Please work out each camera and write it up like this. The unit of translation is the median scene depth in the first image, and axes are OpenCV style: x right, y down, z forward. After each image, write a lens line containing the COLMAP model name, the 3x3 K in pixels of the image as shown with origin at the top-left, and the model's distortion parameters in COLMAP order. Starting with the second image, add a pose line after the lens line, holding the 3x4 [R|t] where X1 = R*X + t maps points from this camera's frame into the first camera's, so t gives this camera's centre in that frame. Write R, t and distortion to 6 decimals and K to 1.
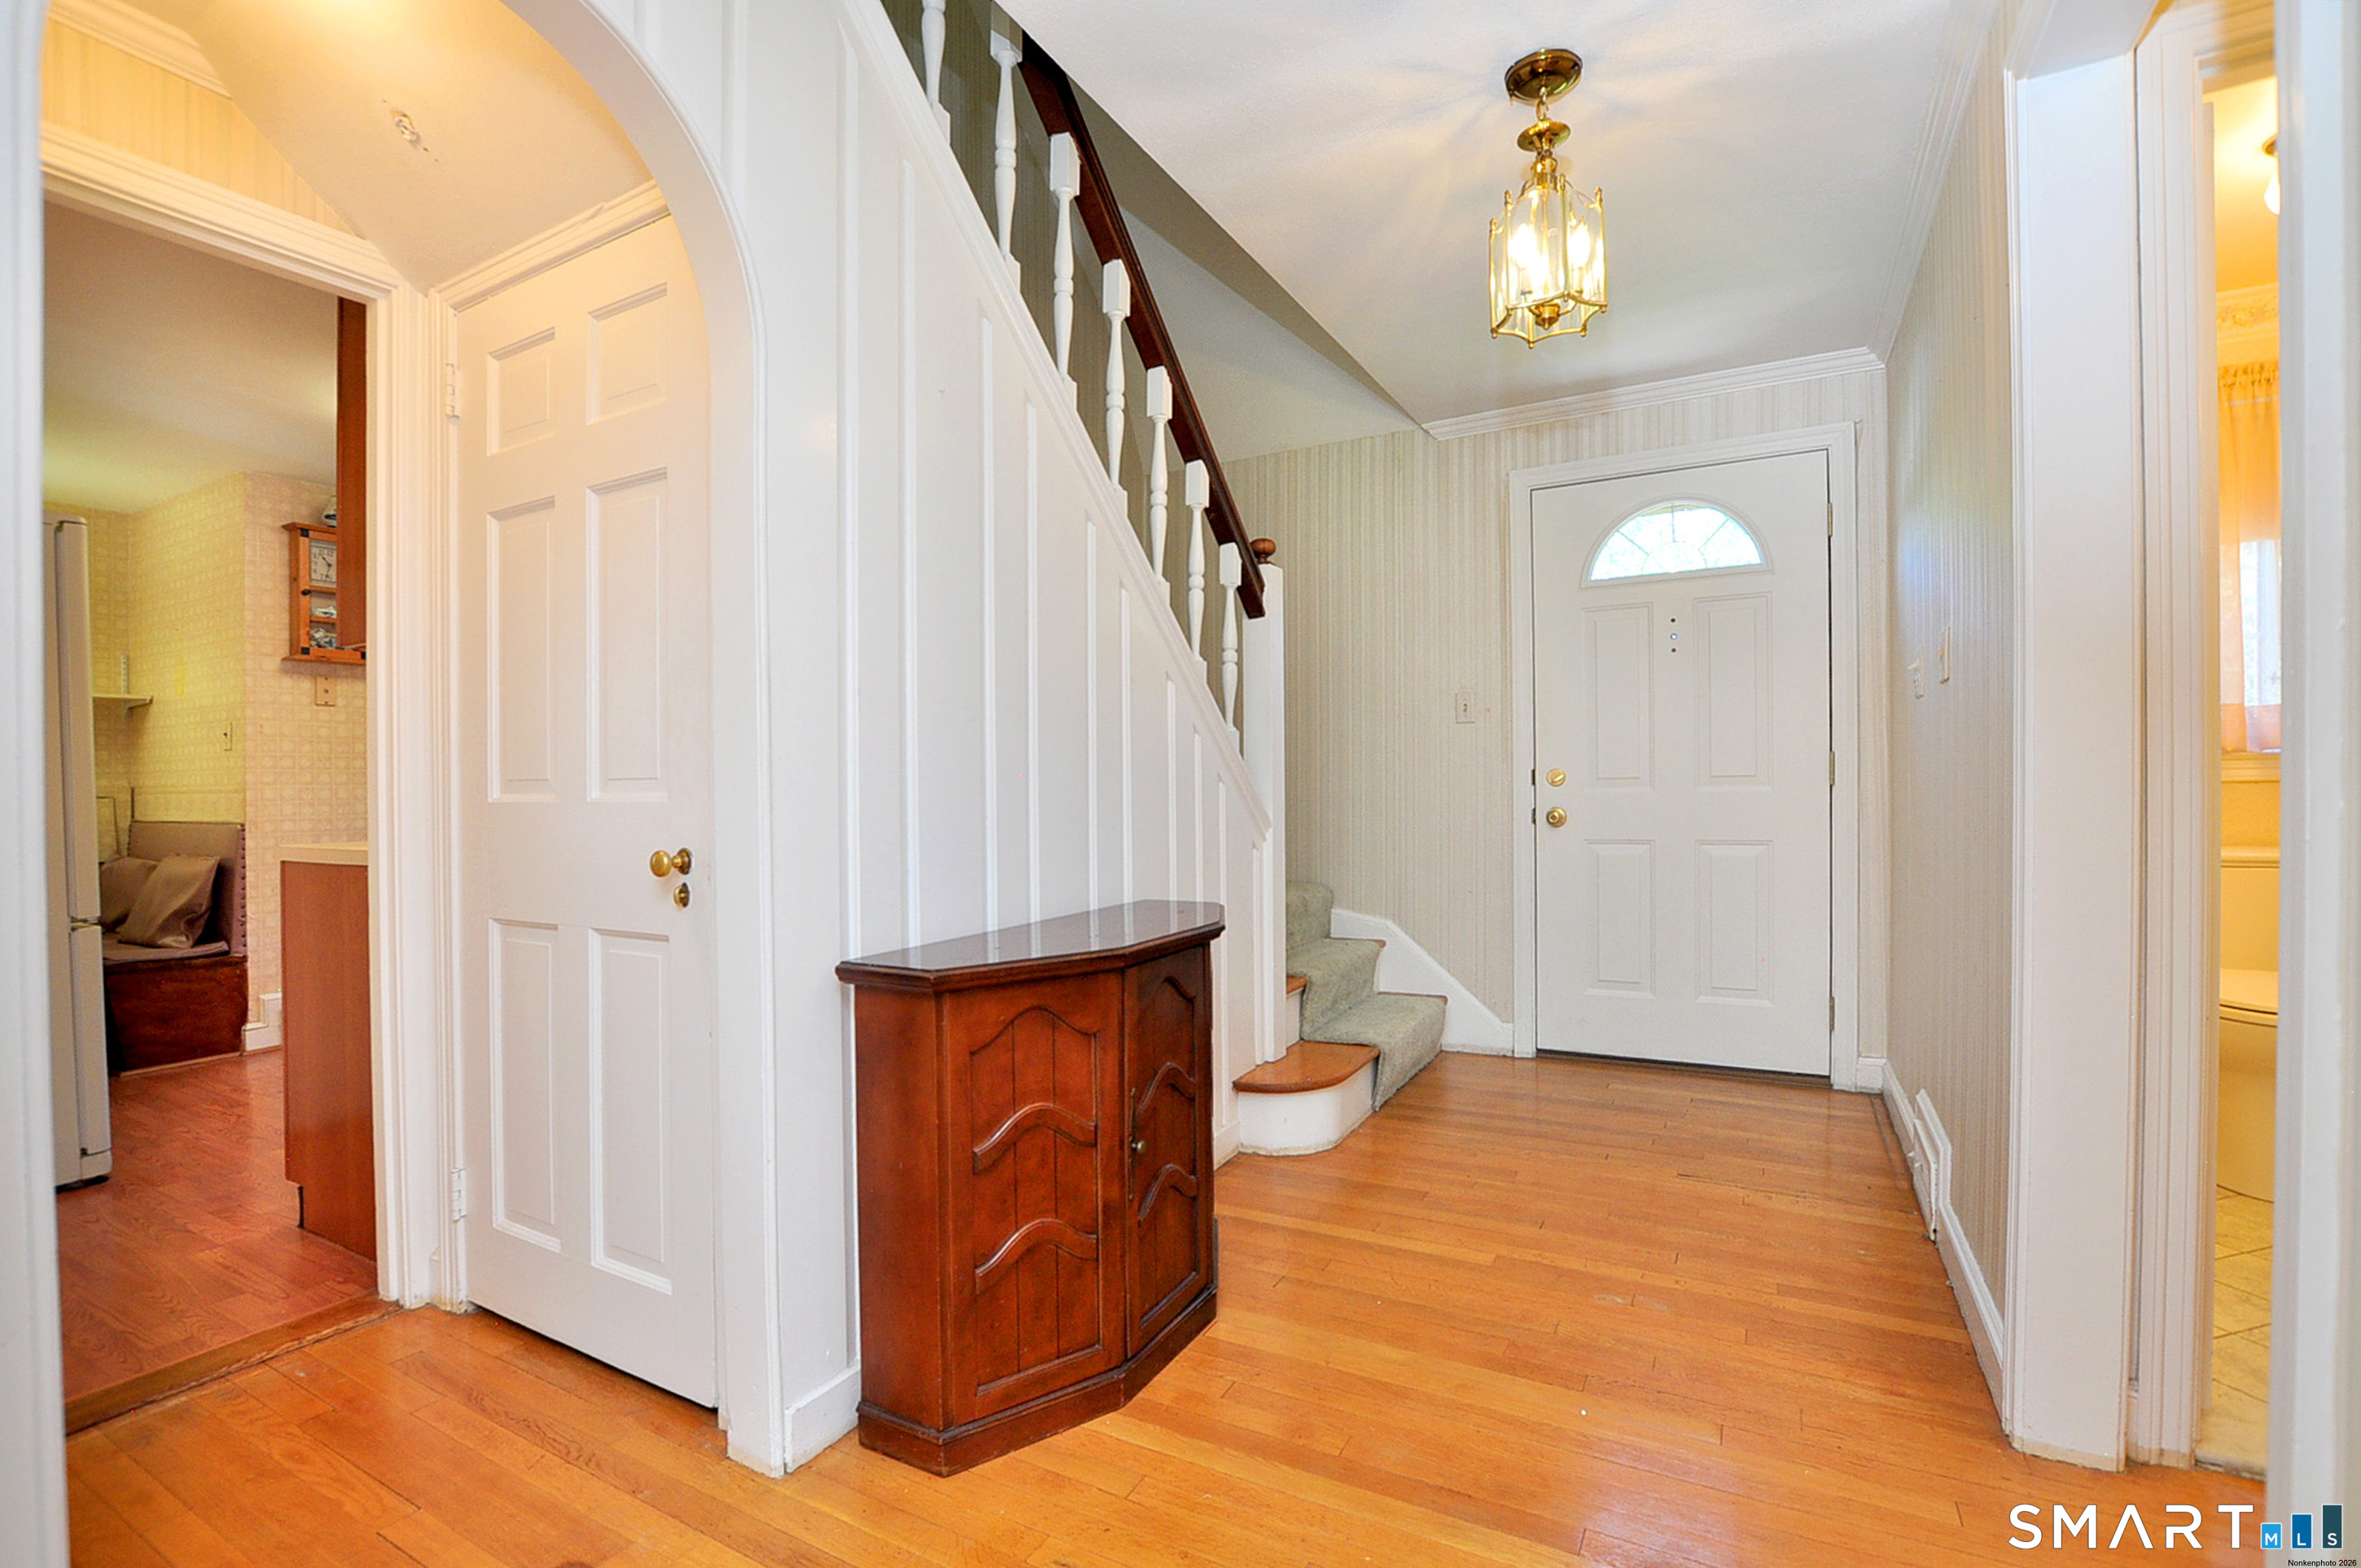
lens RADIAL K [[1035.5, 0, 1174.8], [0, 1035.5, 787.0], [0, 0, 1]] dist [-0.028108, -0.000569]
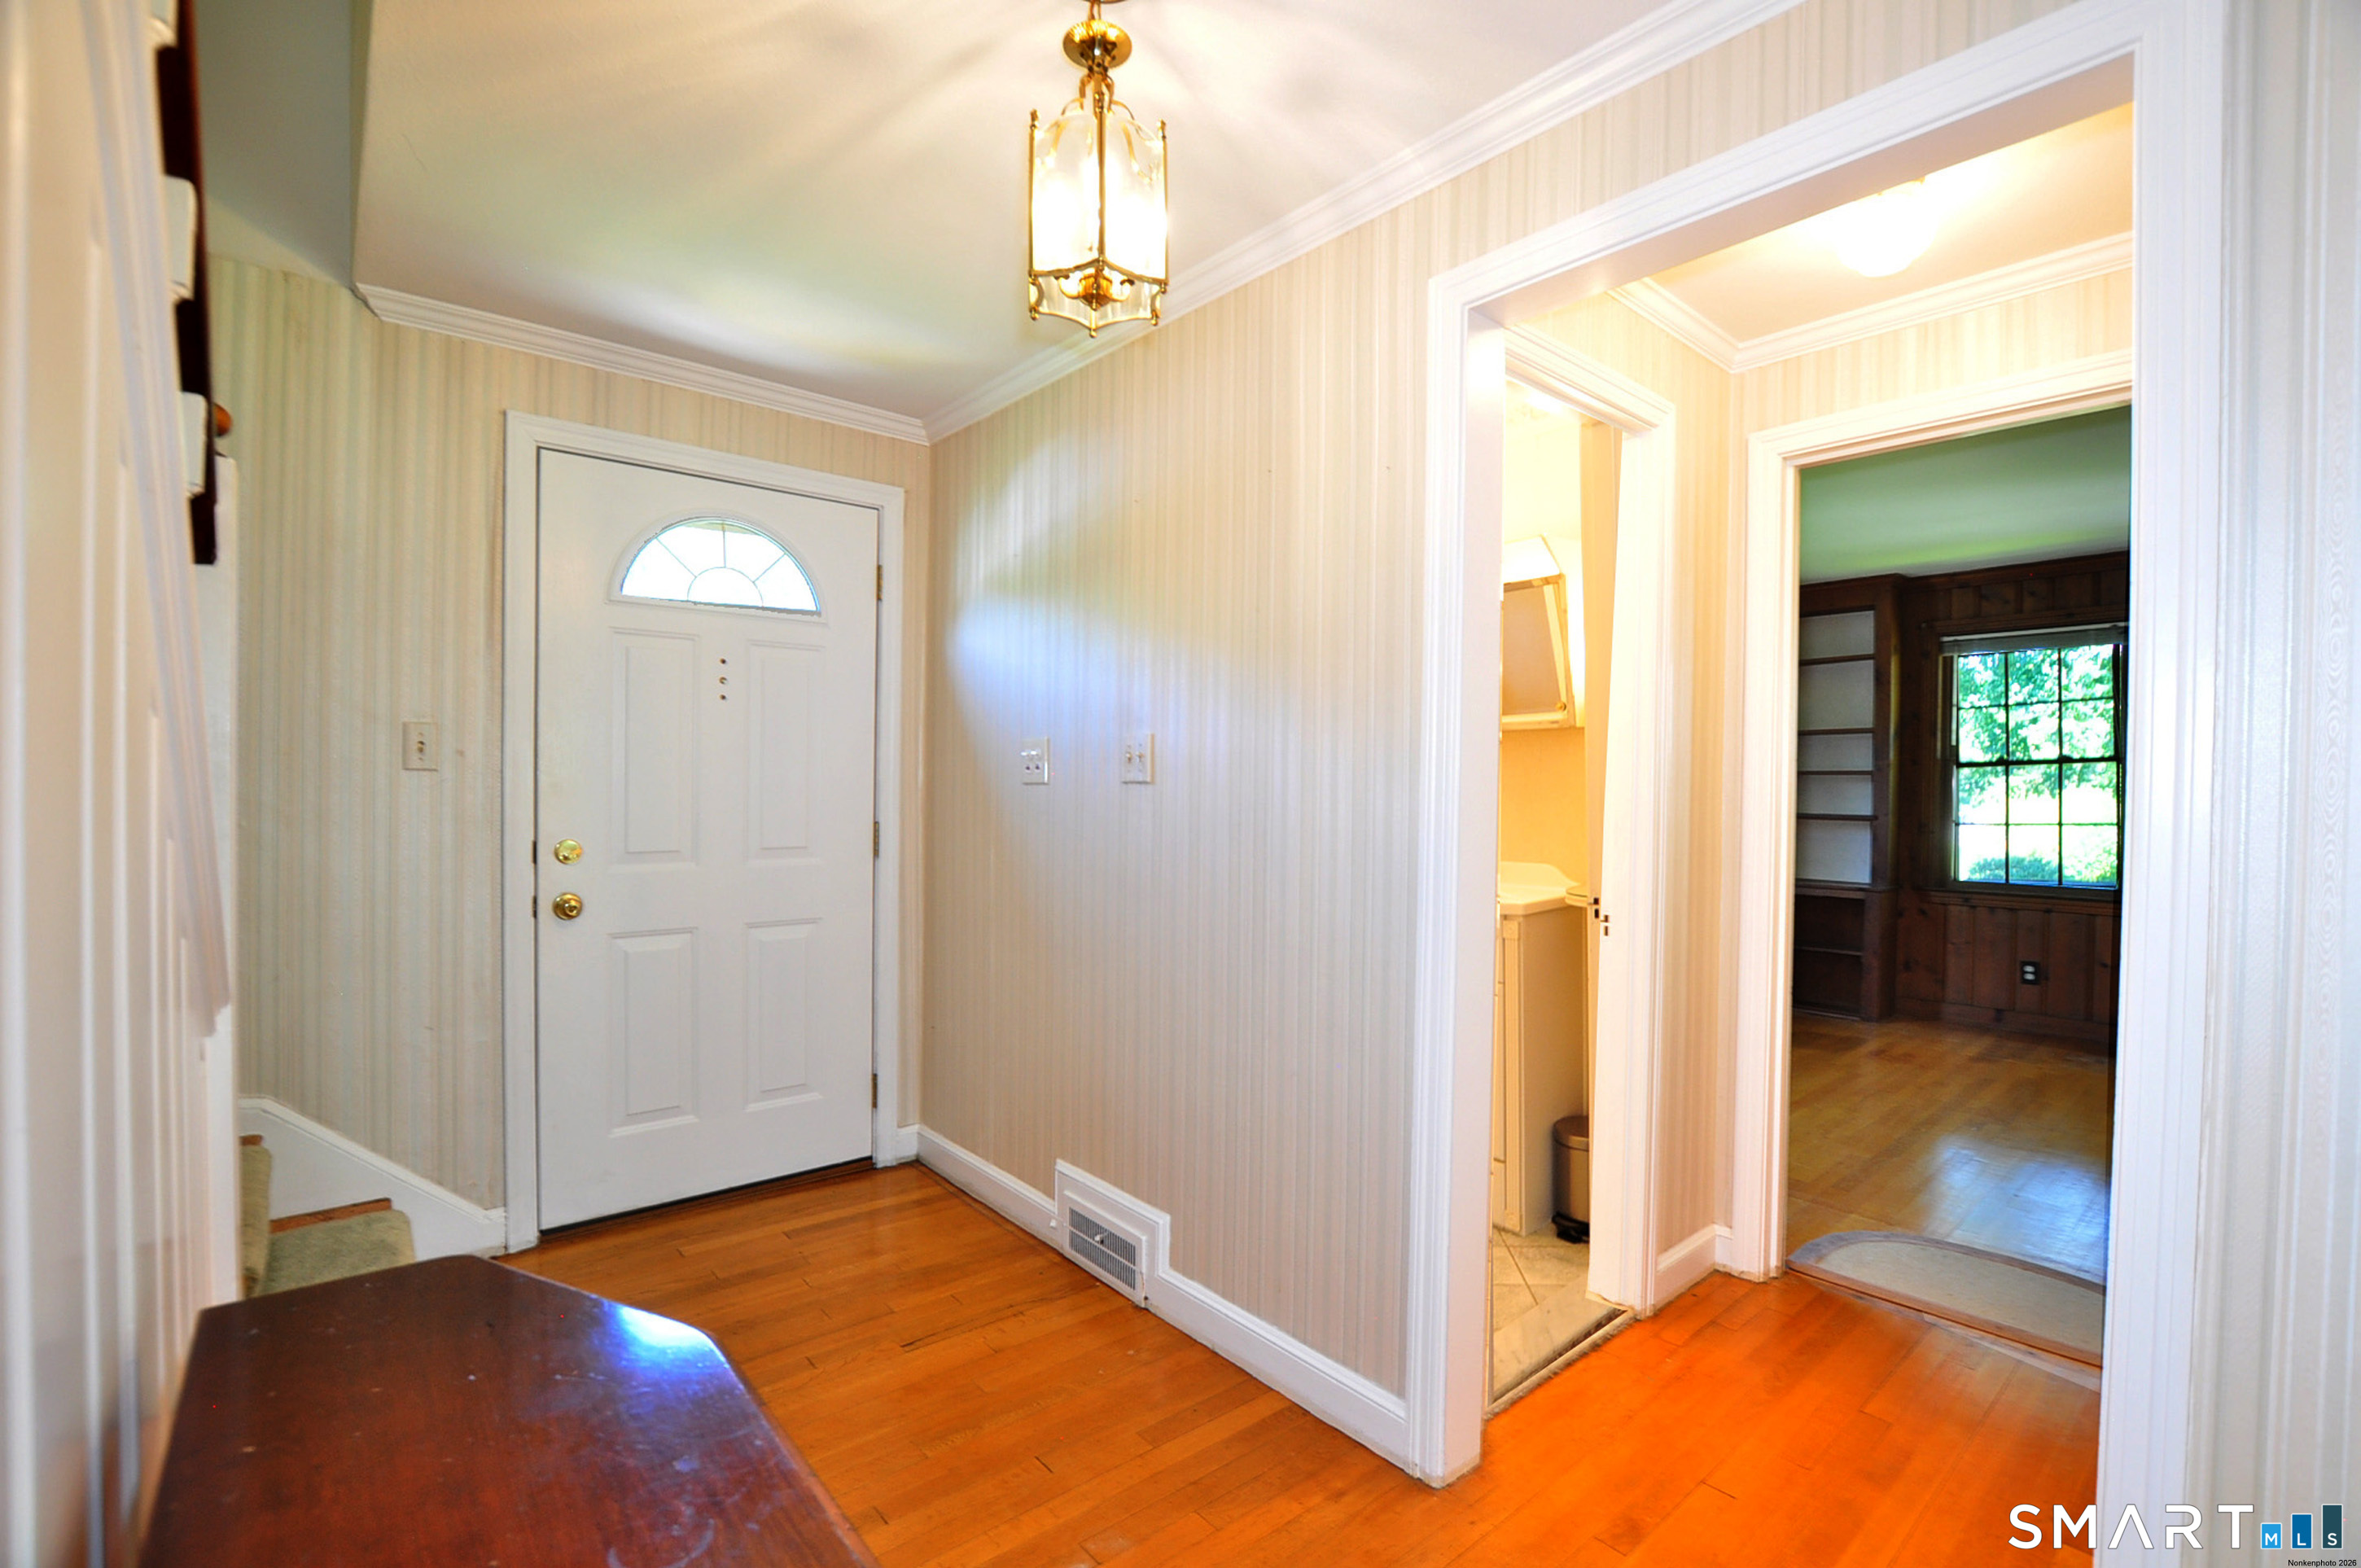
lens RADIAL K [[1035.5, 0, 1181.0], [0, 1035.5, 802.0], [0, 0, 1]] dist [-0.028108, -0.000569]
pose [[0.375839, 0.008410, 0.926647, -0.150366], [-0.010284, 0.999935, -0.004904, -0.049069], [-0.926628, -0.007687, 0.375902, 0.350450]]
